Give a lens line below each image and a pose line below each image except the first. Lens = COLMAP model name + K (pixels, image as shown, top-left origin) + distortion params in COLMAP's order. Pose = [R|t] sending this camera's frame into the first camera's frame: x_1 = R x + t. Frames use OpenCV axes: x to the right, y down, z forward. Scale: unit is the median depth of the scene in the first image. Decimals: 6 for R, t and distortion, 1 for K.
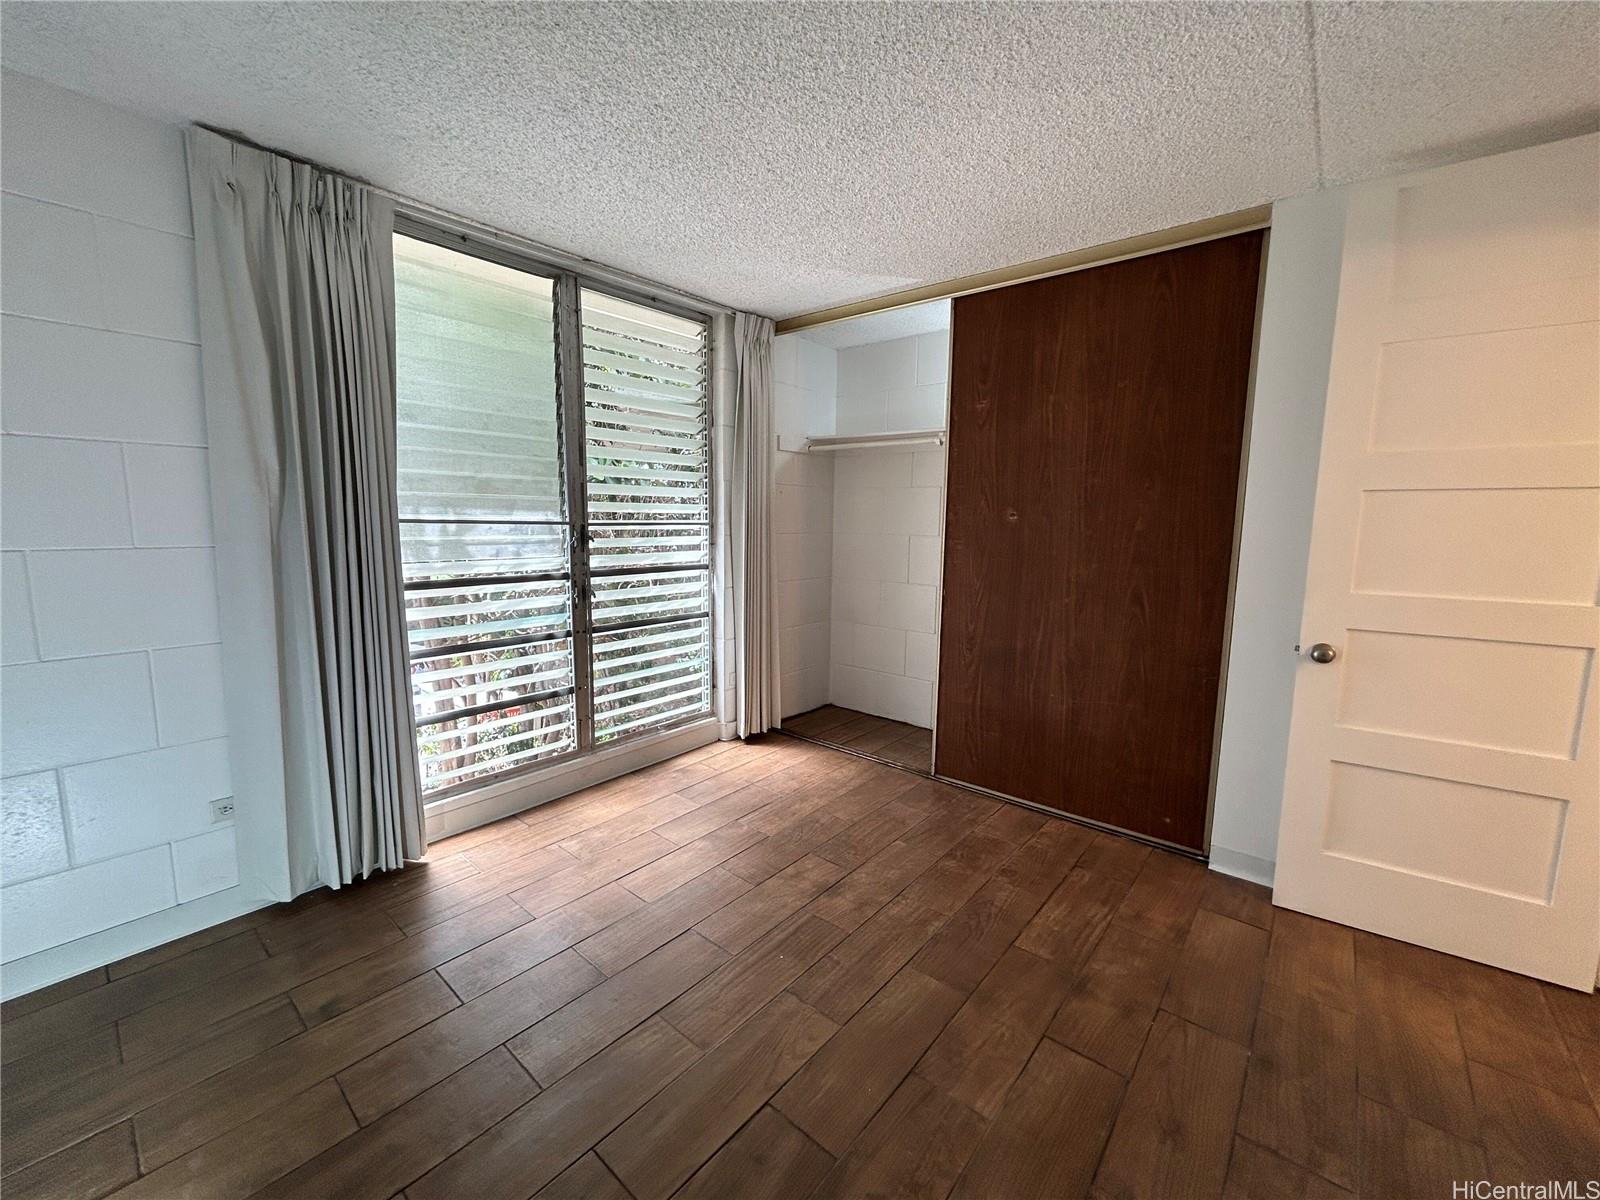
lens RADIAL K [[642.4, 0, 800.0], [0, 642.4, 600.0], [0, 0, 1]] dist [0.001342, 0.000191]
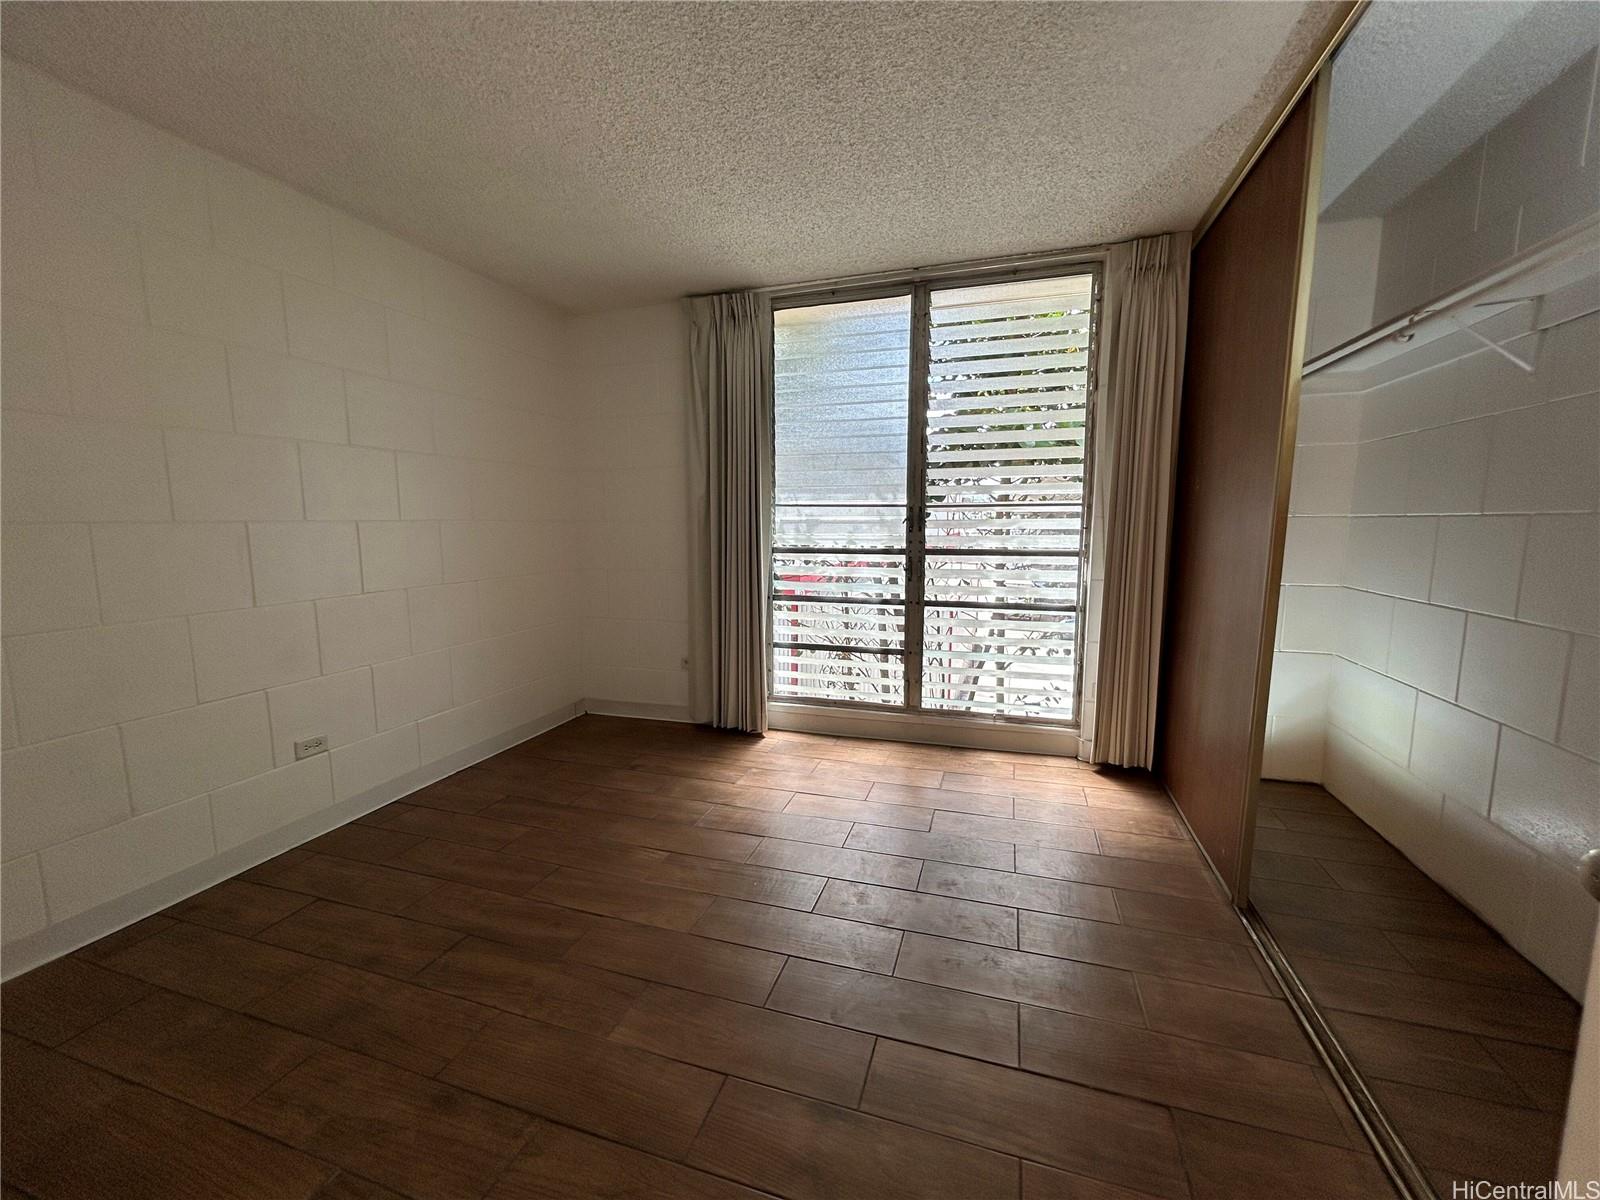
lens RADIAL K [[637.4, 0, 801.5], [0, 637.4, 603.2], [0, 0, 1]] dist [0.000172, 0.000041]
pose [[0.381864, 0.109026, -0.917765, 0.645395], [-0.109906, 0.991328, 0.072035, -0.009129], [0.917660, 0.073360, 0.390535, 0.409146]]
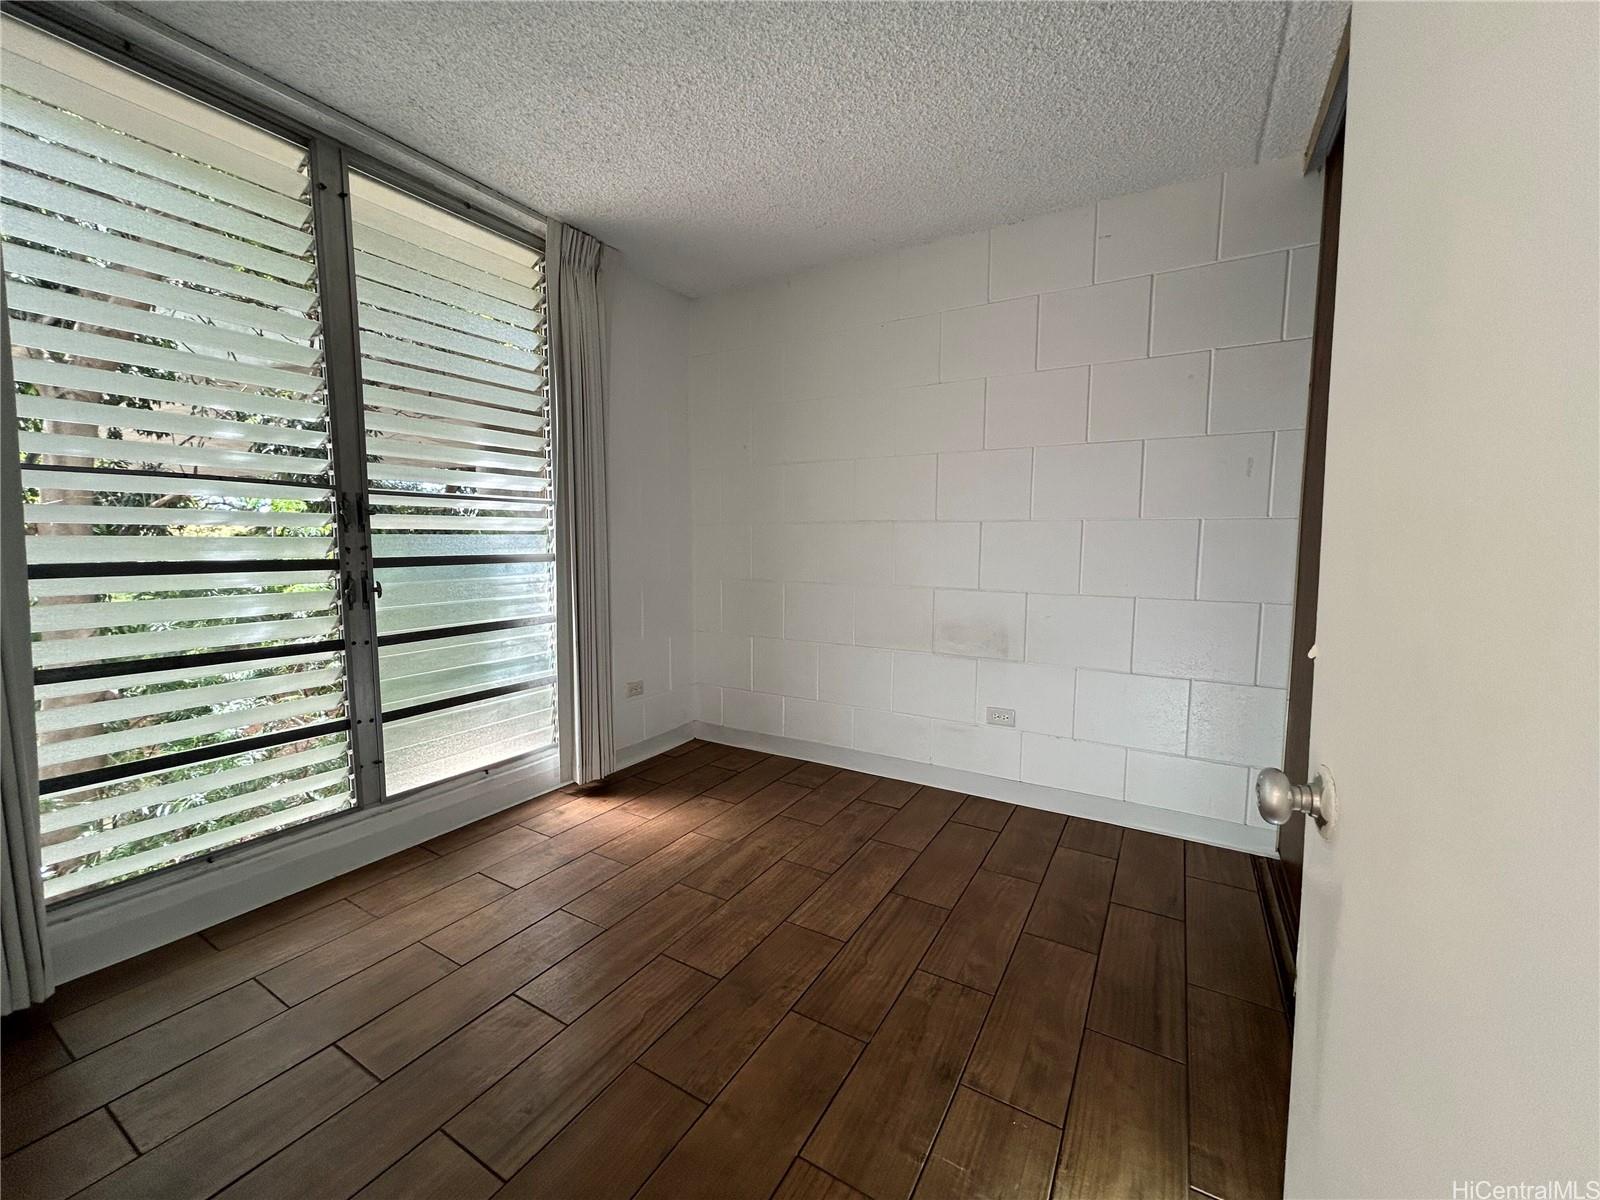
lens RADIAL K [[642.4, 0, 800.0], [0, 642.4, 600.0], [0, 0, 1]] dist [0.001342, 0.000191]
pose [[0.985316, -0.026308, 0.168700, 0.024499], [0.027338, 0.999619, -0.003789, 0.016532], [-0.168536, 0.008345, 0.985660, 0.204151]]
